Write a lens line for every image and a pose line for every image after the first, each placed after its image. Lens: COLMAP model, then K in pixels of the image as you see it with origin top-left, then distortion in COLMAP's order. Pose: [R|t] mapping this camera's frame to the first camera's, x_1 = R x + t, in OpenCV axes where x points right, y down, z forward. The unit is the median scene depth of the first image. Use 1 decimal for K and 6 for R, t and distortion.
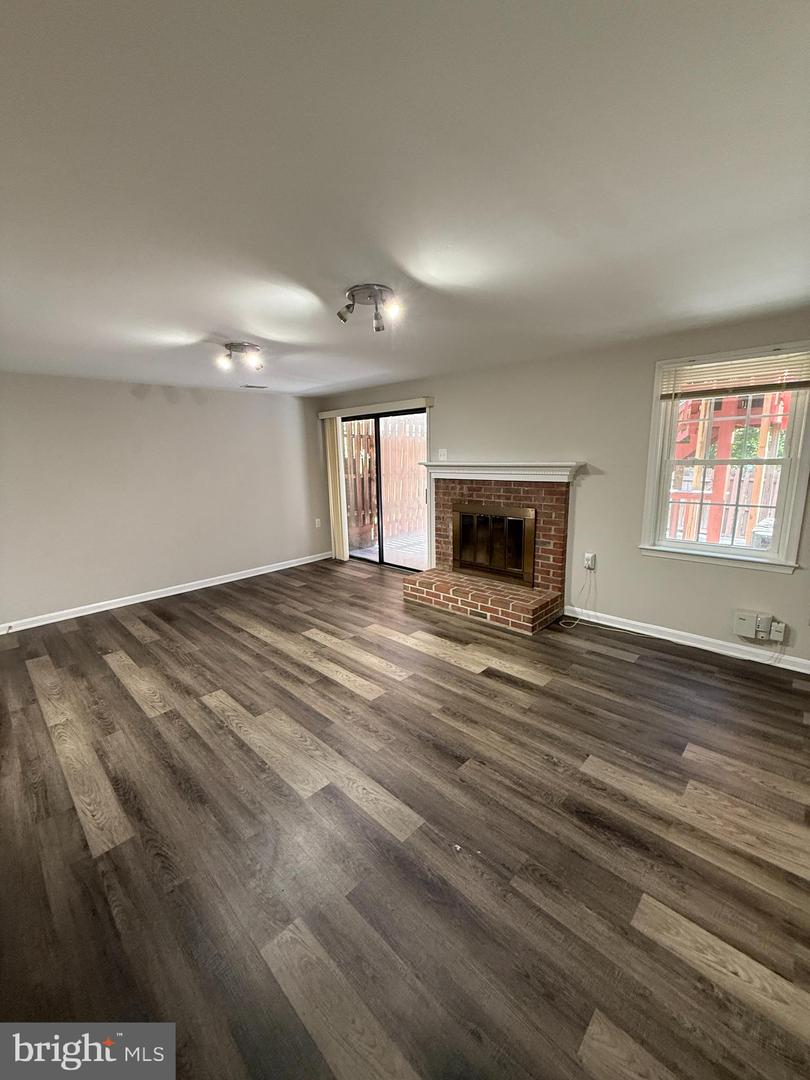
lens RADIAL K [[432.5, 0, 405.3], [0, 432.5, 538.8], [0, 0, 1]] dist [-0.000798, 0.000466]
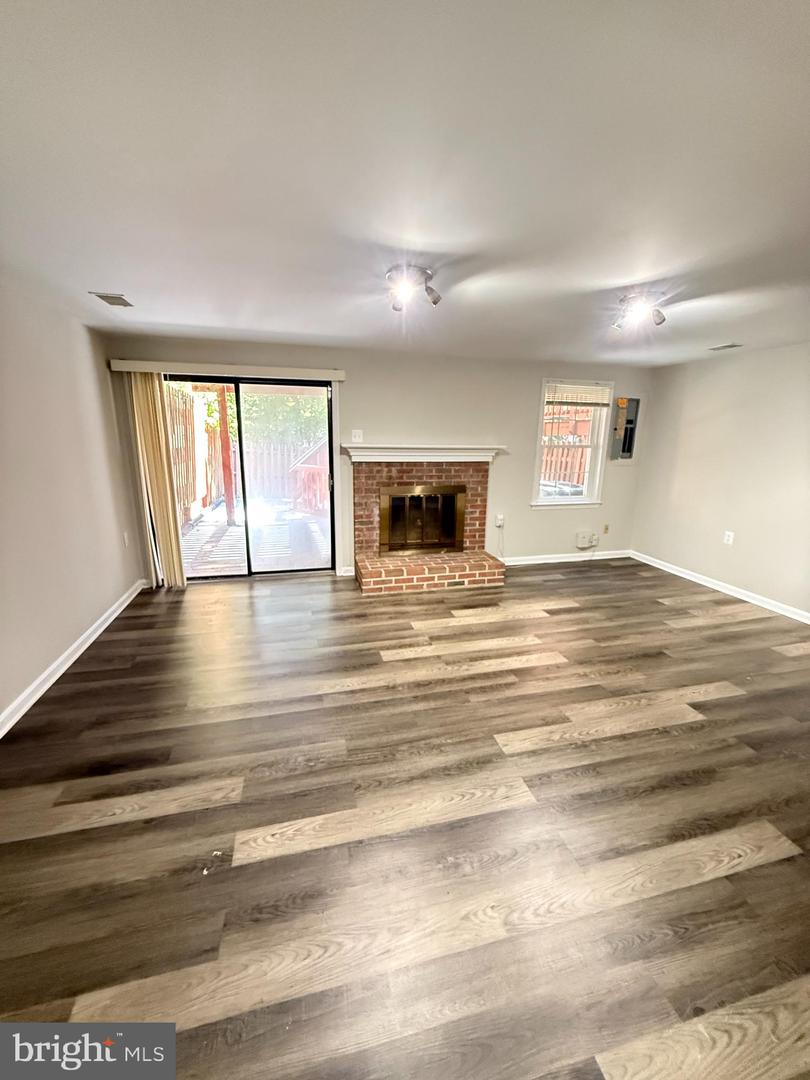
lens RADIAL K [[432.5, 0, 403.6], [0, 432.5, 539.6], [0, 0, 1]] dist [-0.000798, 0.000466]
pose [[0.527009, -0.171160, 0.832446, -0.847945], [0.139726, 0.983631, 0.113786, -0.084742], [-0.838295, 0.056348, 0.542298, 0.534496]]
